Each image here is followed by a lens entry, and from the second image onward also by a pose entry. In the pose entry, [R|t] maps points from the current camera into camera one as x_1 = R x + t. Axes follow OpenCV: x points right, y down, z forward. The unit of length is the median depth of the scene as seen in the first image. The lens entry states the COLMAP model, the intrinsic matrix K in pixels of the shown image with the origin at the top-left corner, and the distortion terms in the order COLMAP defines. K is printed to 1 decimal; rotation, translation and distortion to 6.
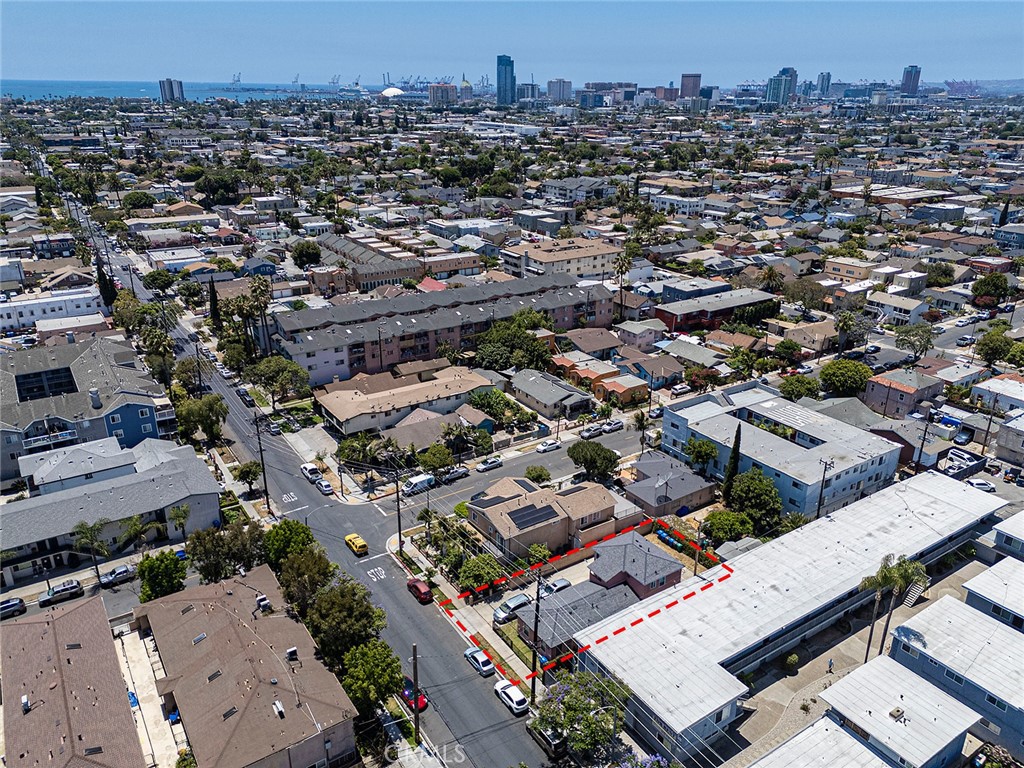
lens RADIAL K [[745.6, 0, 512.0], [0, 745.6, 384.0], [0, 0, 1]] dist [0.101818, -0.119128]
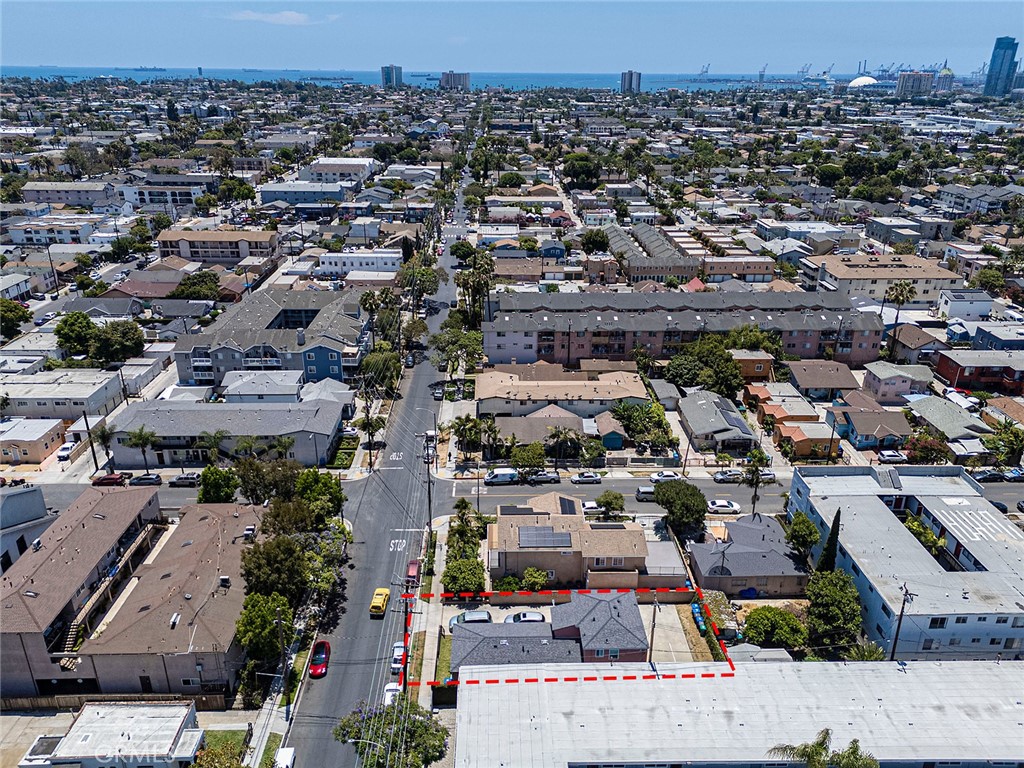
lens RADIAL K [[745.6, 0, 512.0], [0, 745.6, 384.0], [0, 0, 1]] dist [0.101818, -0.119128]
pose [[0.845293, 0.203702, -0.493949, 0.263383], [-0.198433, 0.978038, 0.063760, -0.038893], [0.496089, 0.044121, 0.867150, 0.108141]]
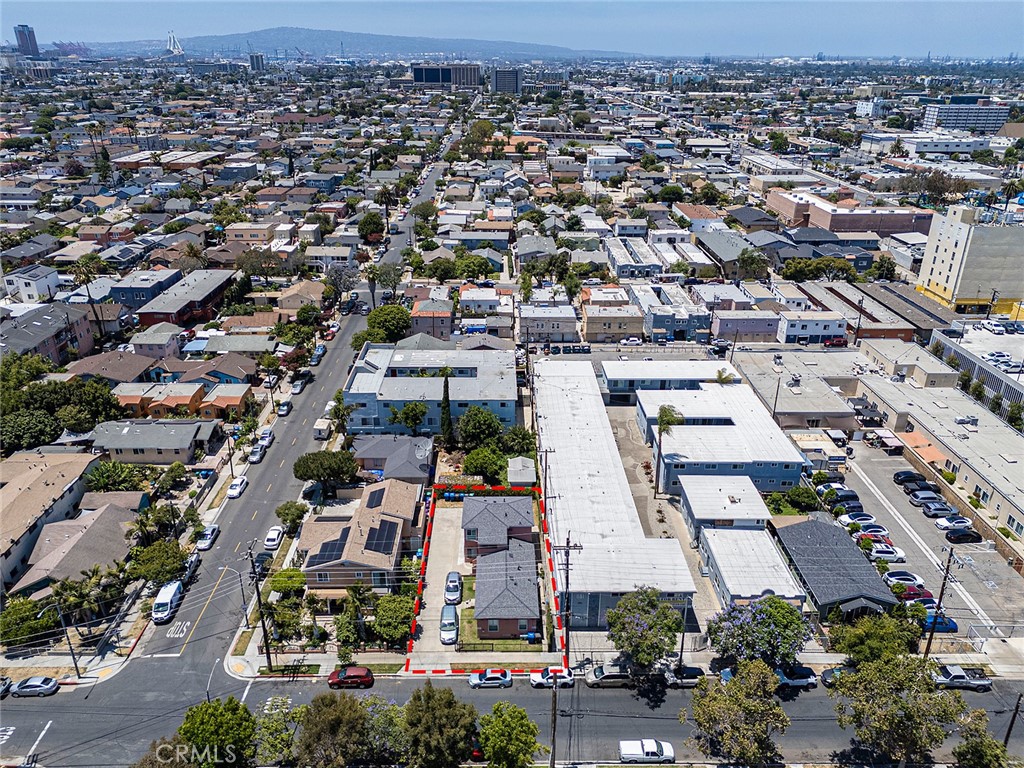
lens RADIAL K [[745.6, 0, 512.0], [0, 745.6, 384.0], [0, 0, 1]] dist [0.101818, -0.119128]
pose [[0.541175, -0.341135, 0.768607, -0.333929], [0.307327, 0.931025, 0.196833, -0.081318], [-0.782738, 0.129693, 0.608687, 0.190327]]
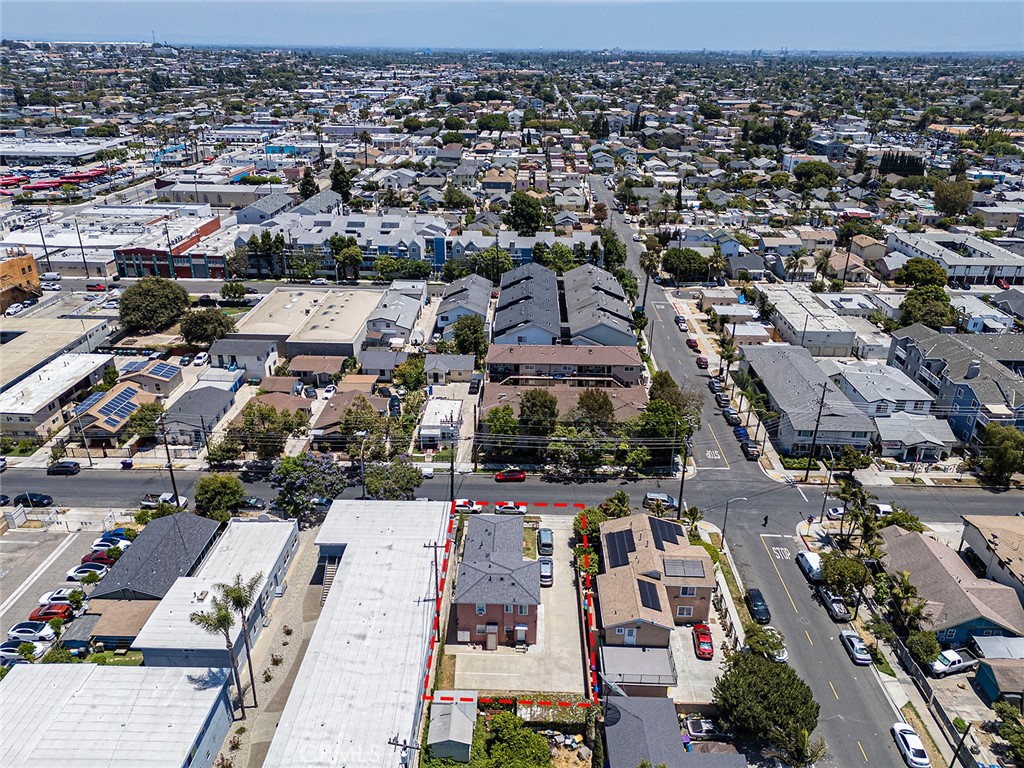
lens RADIAL K [[745.6, 0, 512.0], [0, 745.6, 384.0], [0, 0, 1]] dist [0.101818, -0.119128]
pose [[-0.573977, 0.321802, -0.752990, 0.443597], [-0.315514, 0.761638, 0.566003, -0.269618], [0.755646, 0.562452, -0.335630, 0.694940]]
